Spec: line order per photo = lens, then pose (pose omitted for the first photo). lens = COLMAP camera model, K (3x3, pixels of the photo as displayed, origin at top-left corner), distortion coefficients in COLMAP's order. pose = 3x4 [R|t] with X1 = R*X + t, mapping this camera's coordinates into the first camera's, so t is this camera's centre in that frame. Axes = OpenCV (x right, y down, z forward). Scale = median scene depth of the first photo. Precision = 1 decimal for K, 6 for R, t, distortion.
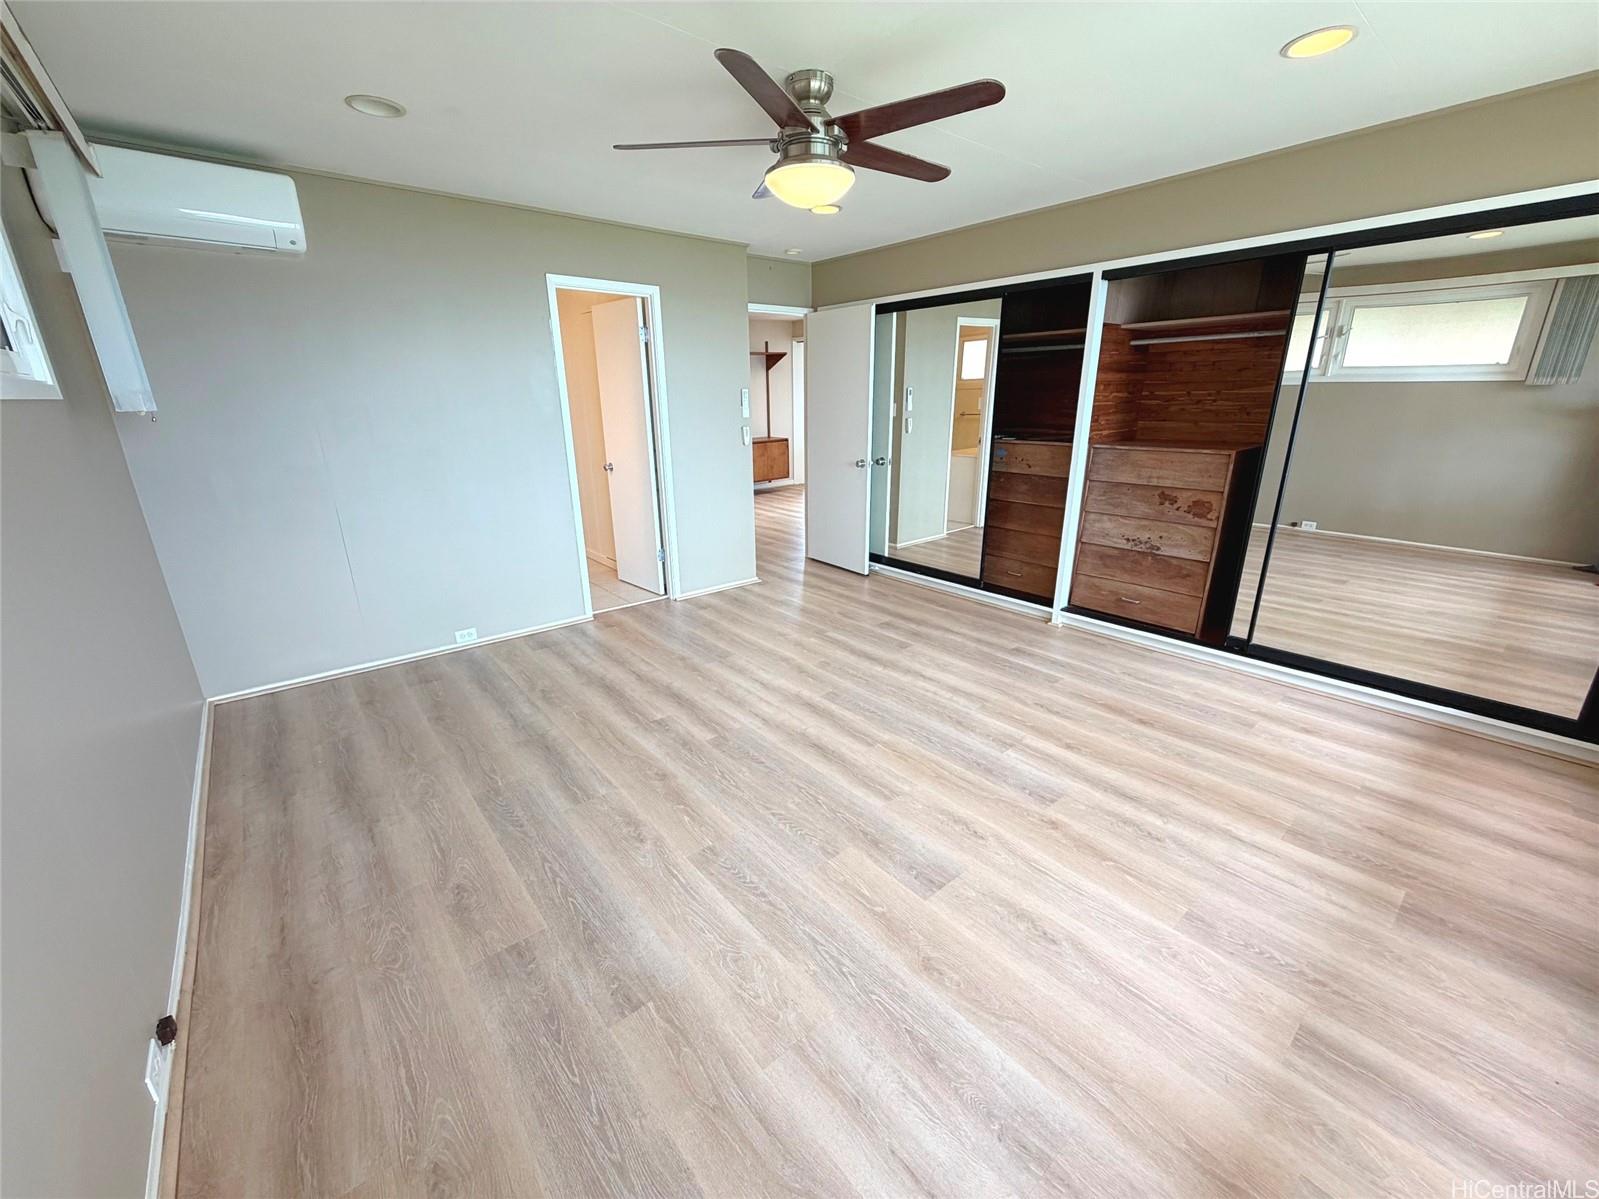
lens RADIAL K [[639.5, 0, 801.5], [0, 639.5, 595.7], [0, 0, 1]] dist [-0.000323, 0.000408]
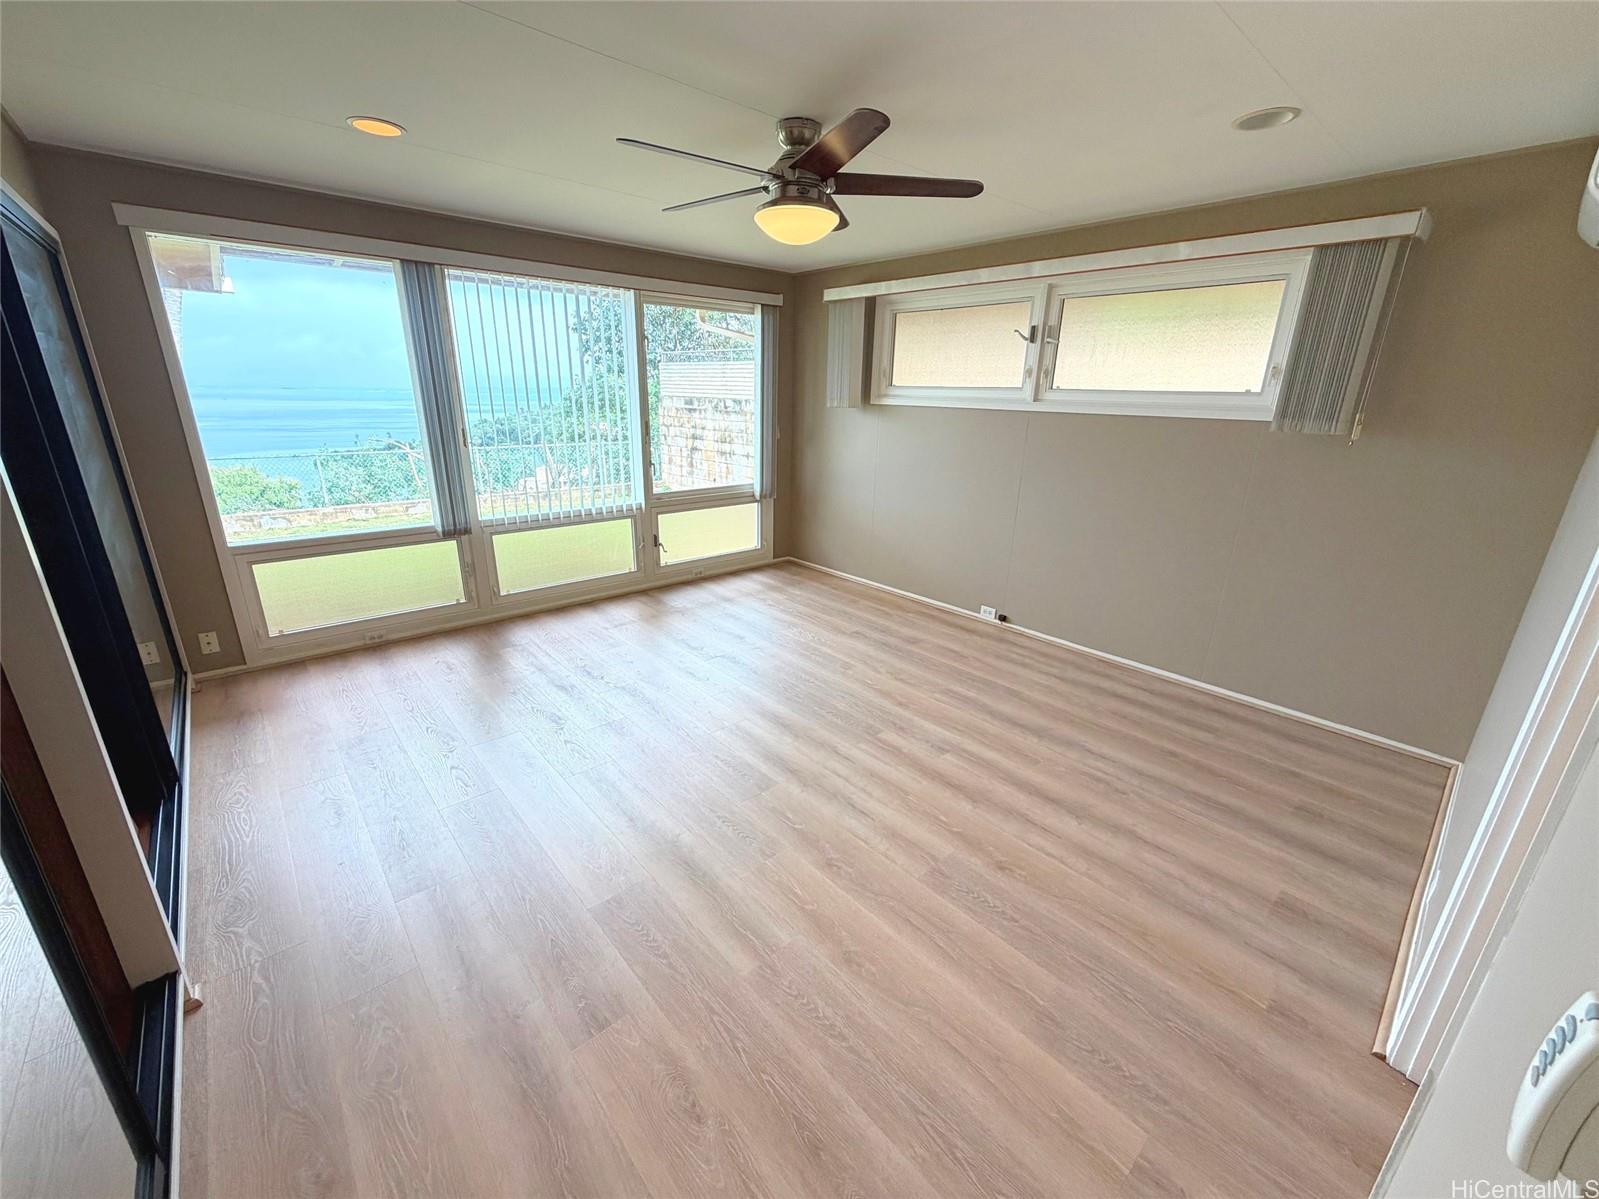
lens RADIAL K [[639.5, 0, 798.8], [0, 639.5, 604.3], [0, 0, 1]] dist [-0.000323, 0.000408]
pose [[-0.999619, 0.002266, -0.027526, 0.029338], [-0.014491, 0.805393, 0.592564, -0.620091], [0.023512, 0.592737, -0.805053, 1.812940]]
